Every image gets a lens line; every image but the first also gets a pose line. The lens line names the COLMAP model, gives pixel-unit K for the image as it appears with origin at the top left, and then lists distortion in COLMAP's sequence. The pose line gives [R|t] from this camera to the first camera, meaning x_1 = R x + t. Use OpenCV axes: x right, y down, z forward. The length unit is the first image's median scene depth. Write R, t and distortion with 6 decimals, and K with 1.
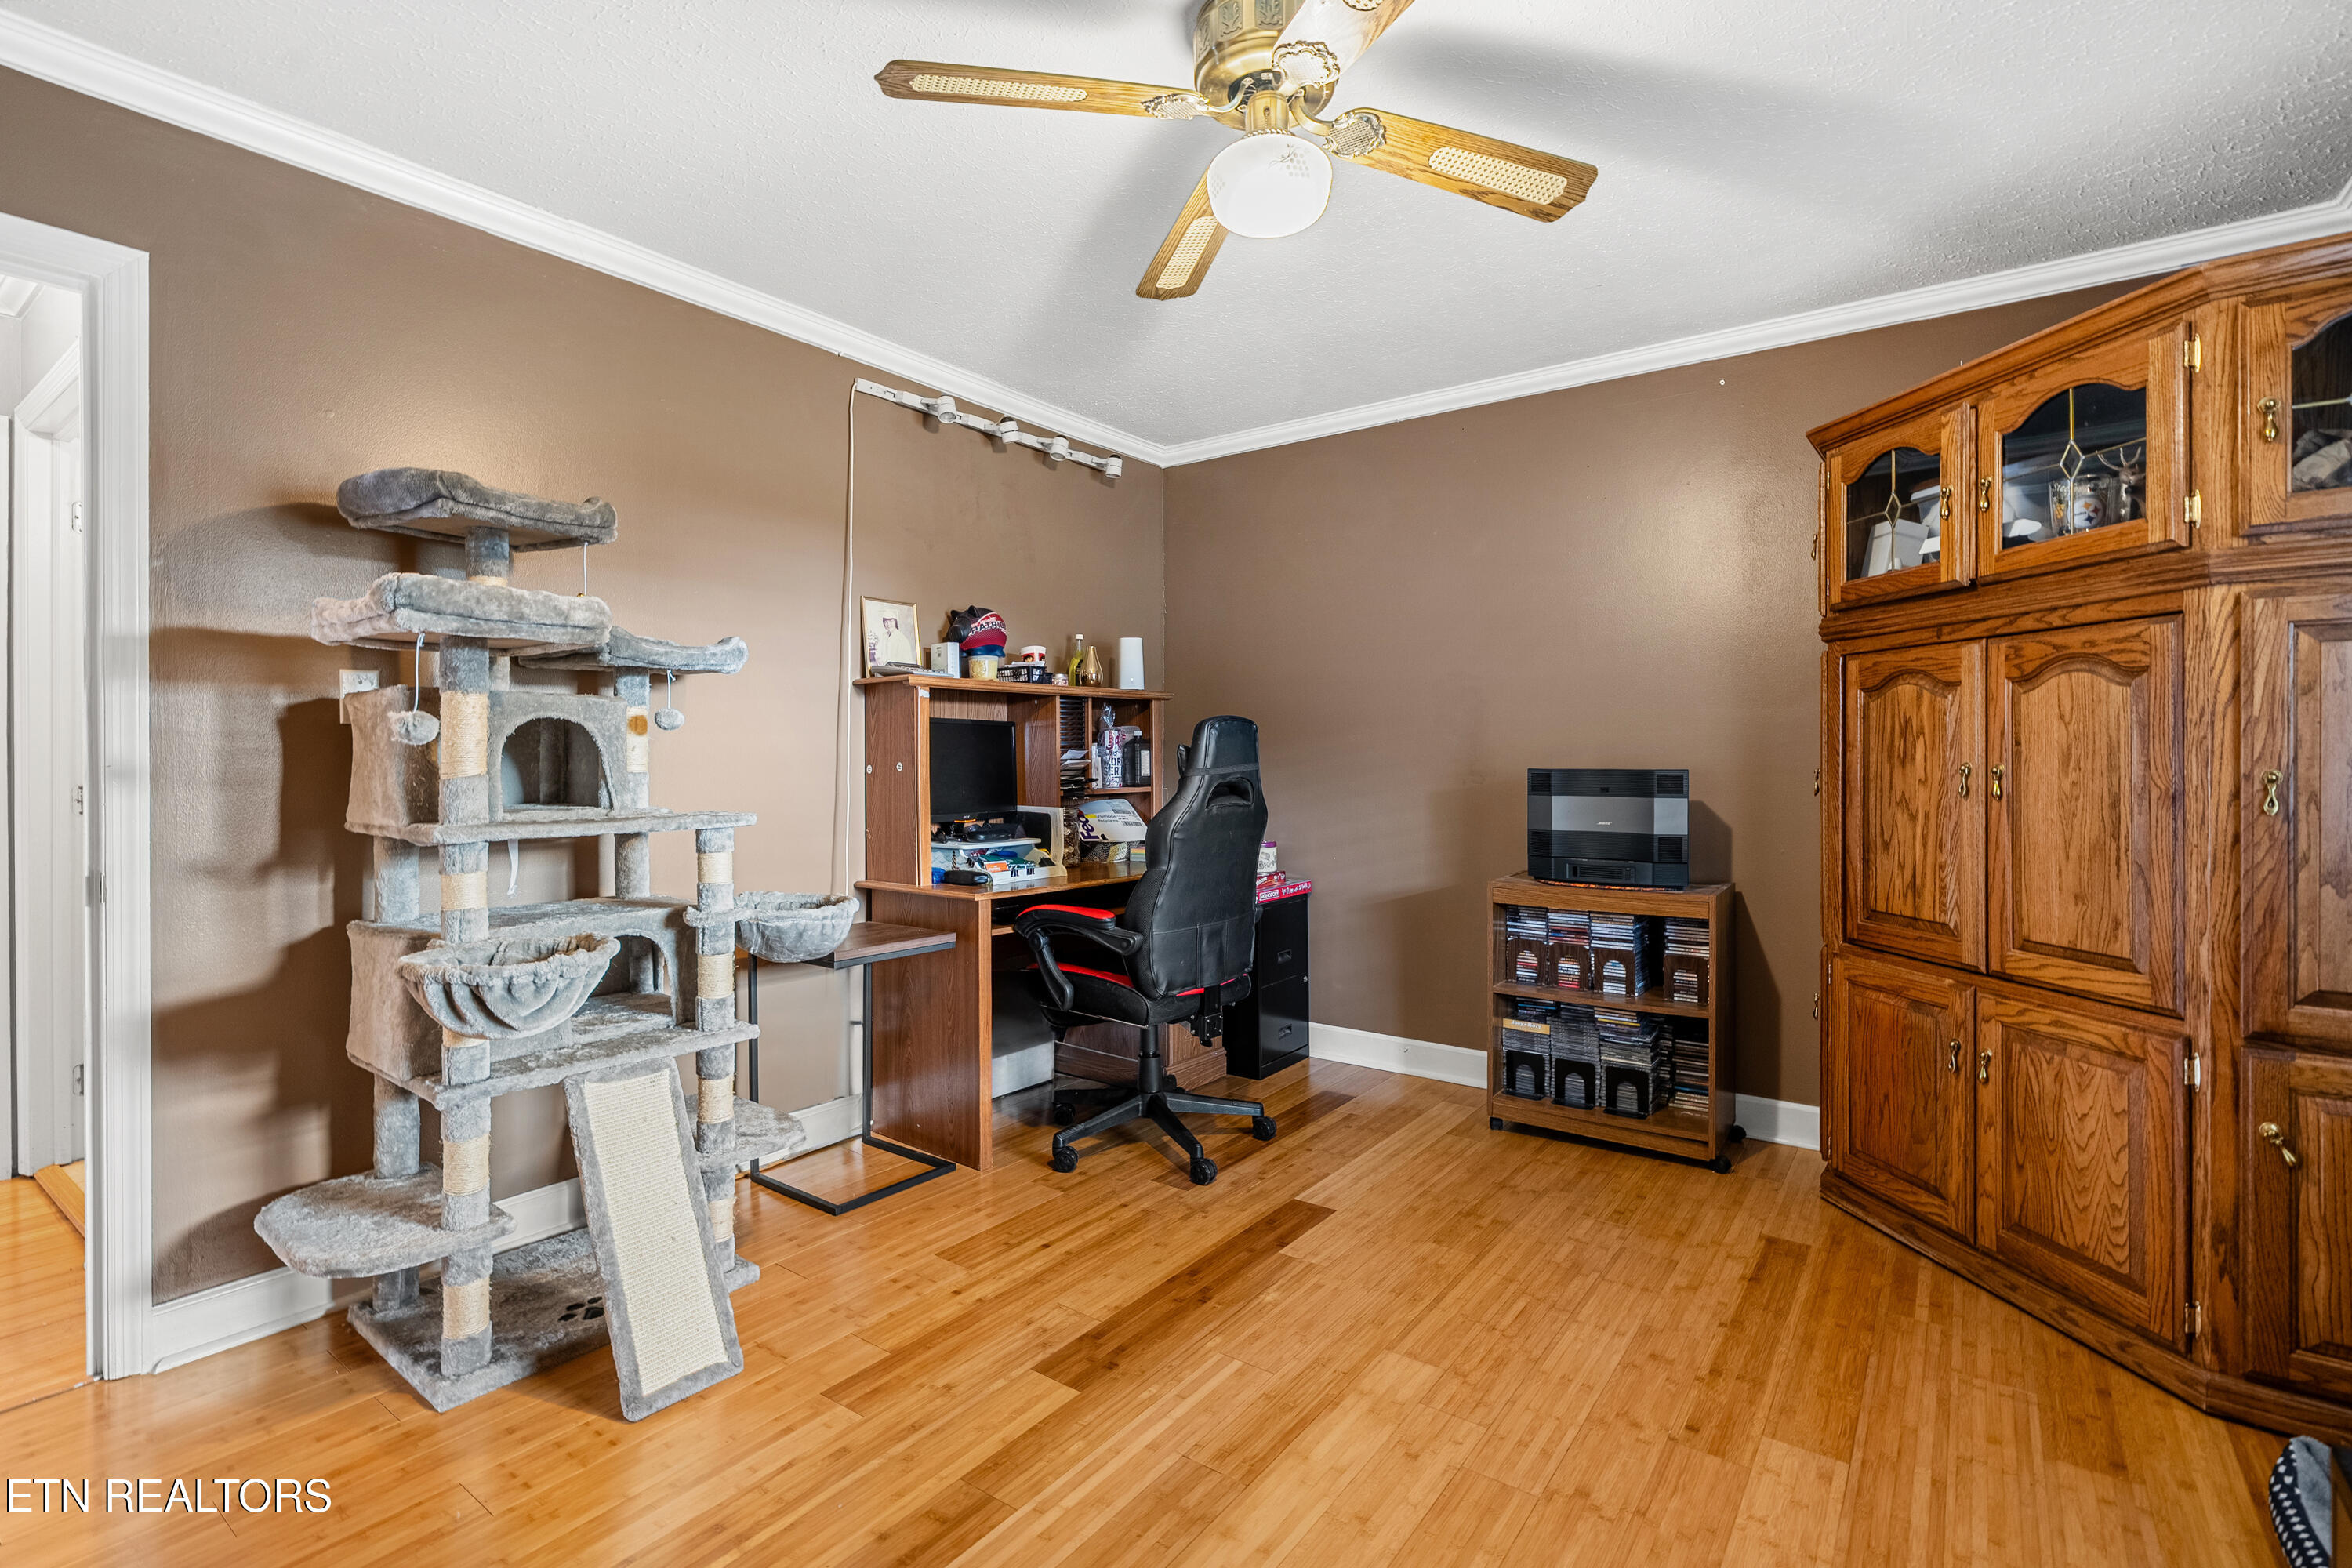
lens RADIAL K [[1076.8, 0, 1165.0], [0, 1076.8, 761.7], [0, 0, 1]] dist [-0.006210, 0.000509]
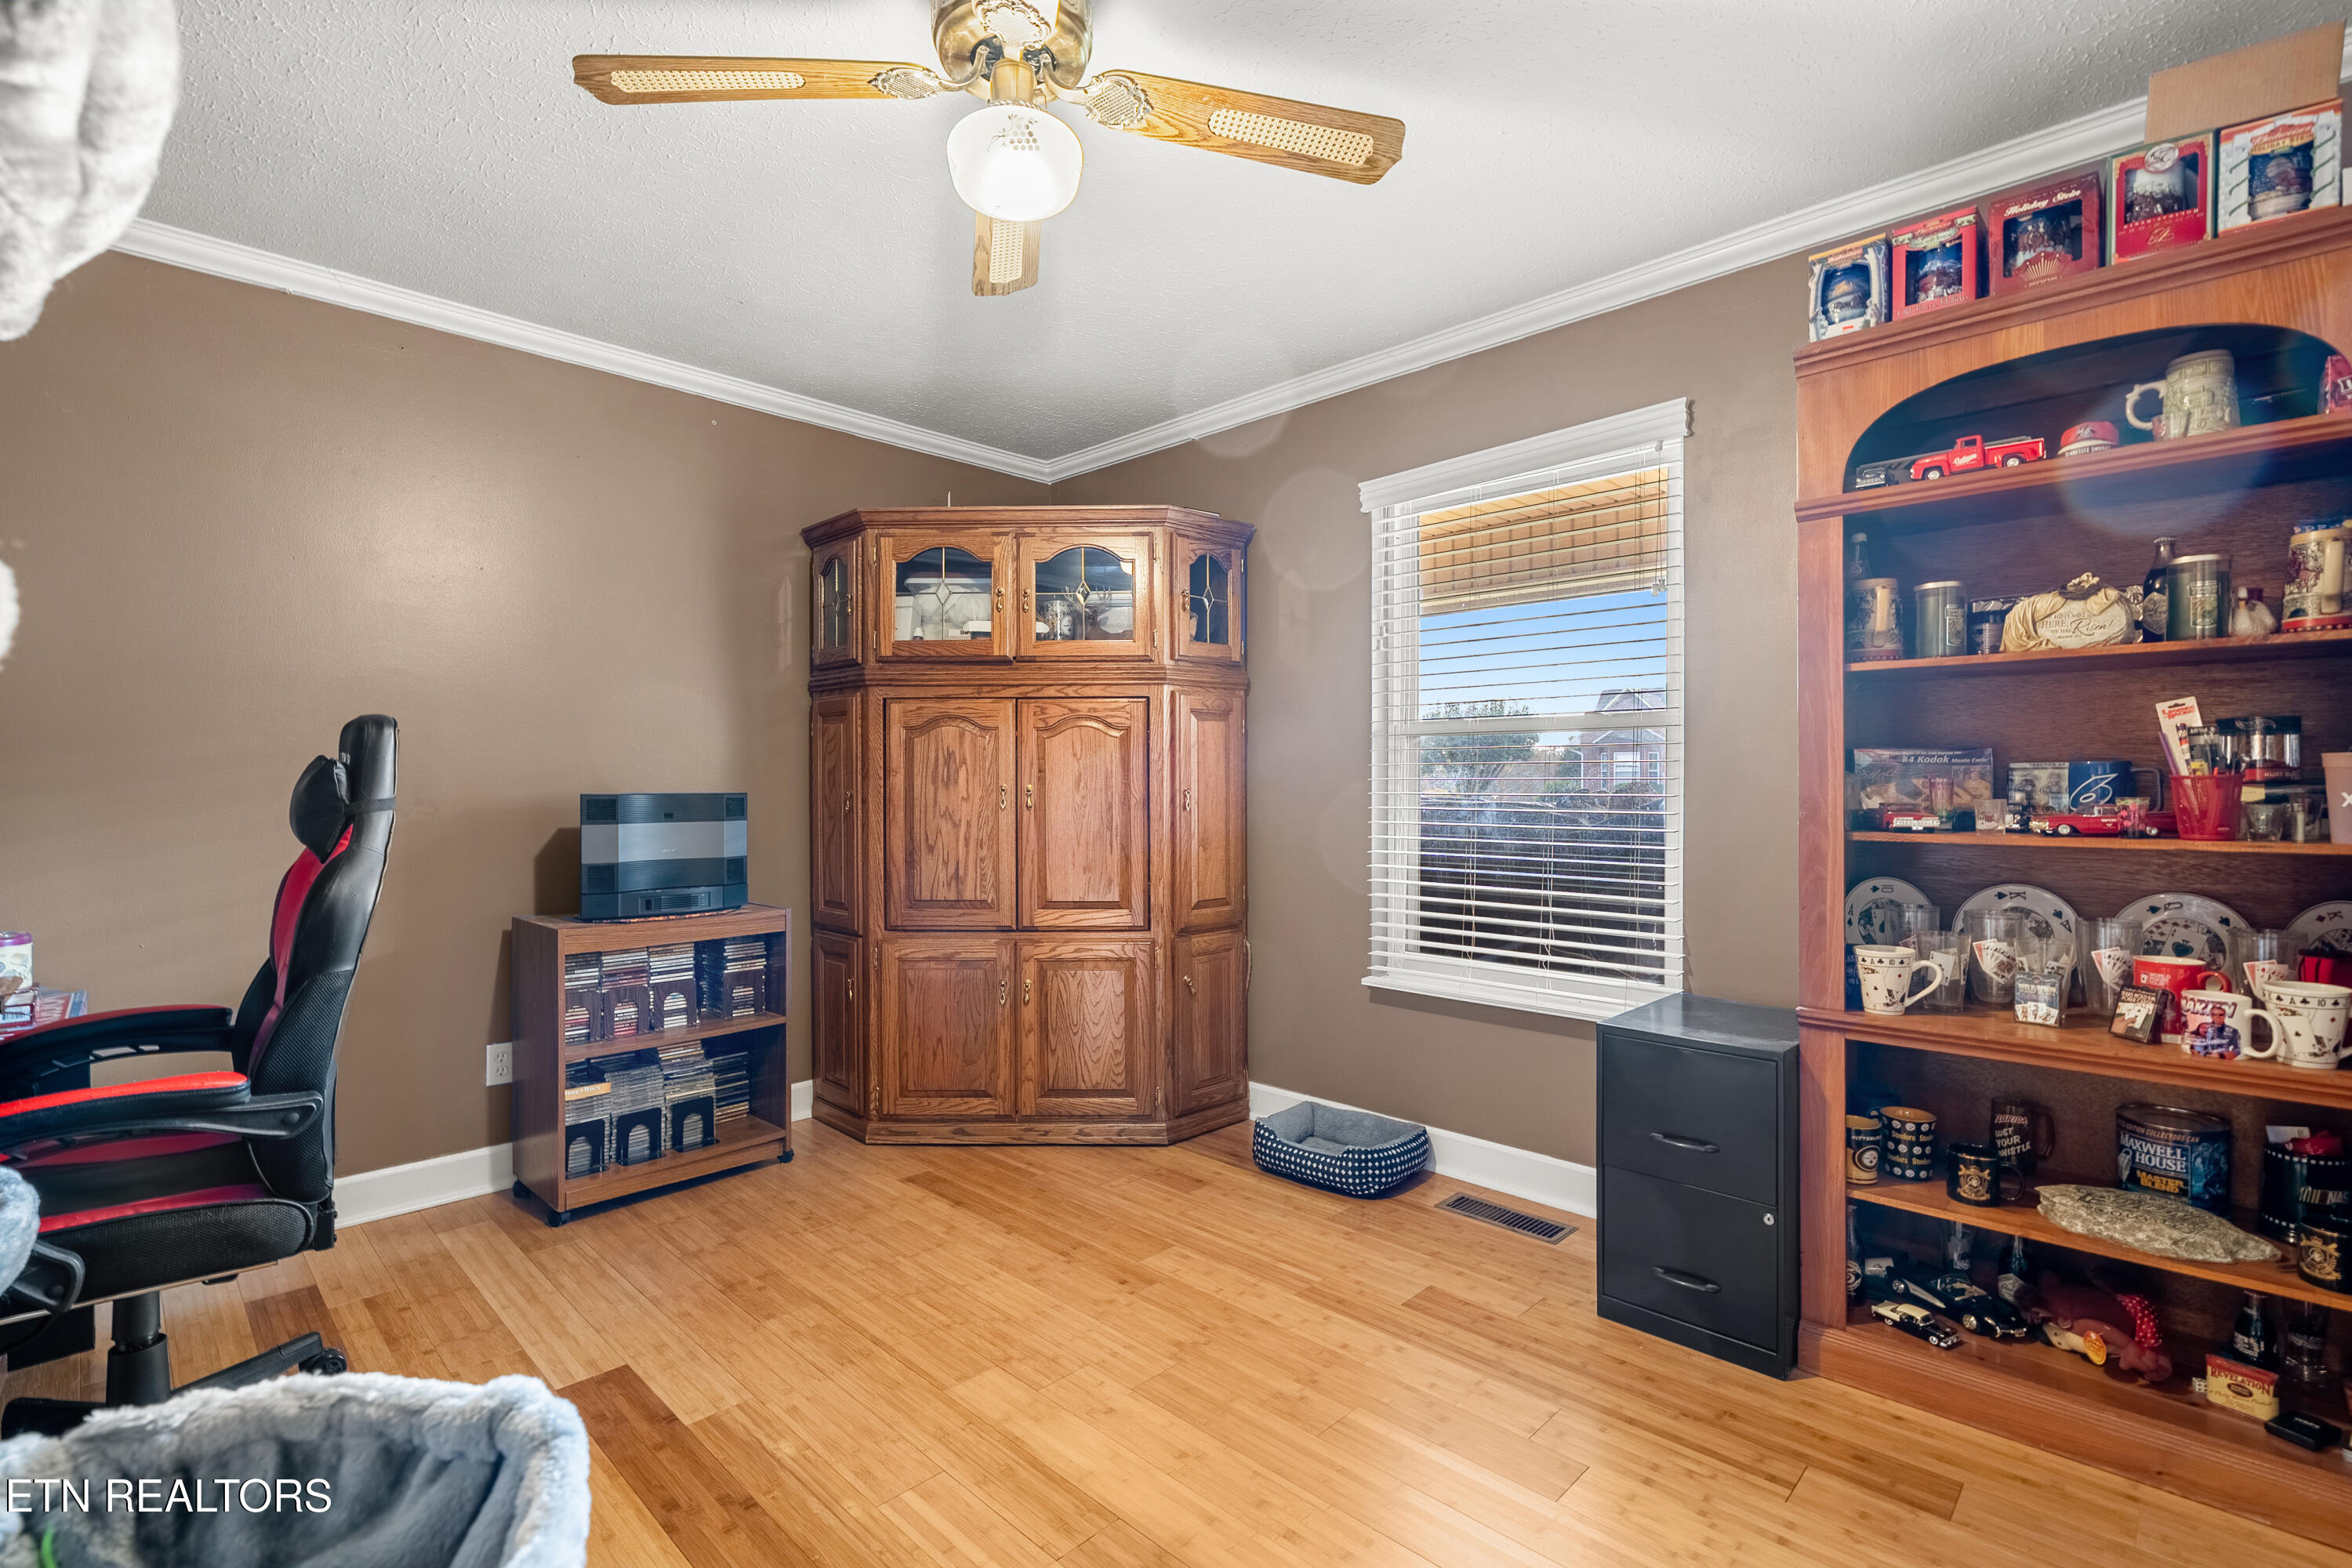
lens RADIAL K [[1076.8, 0, 1162.7], [0, 1076.8, 790.2], [0, 0, 1]] dist [-0.006210, 0.000509]
pose [[0.145965, -0.009318, 0.989246, -0.593085], [0.005859, 0.999946, 0.008554, -0.002344], [-0.989272, 0.004547, 0.146011, 0.543413]]
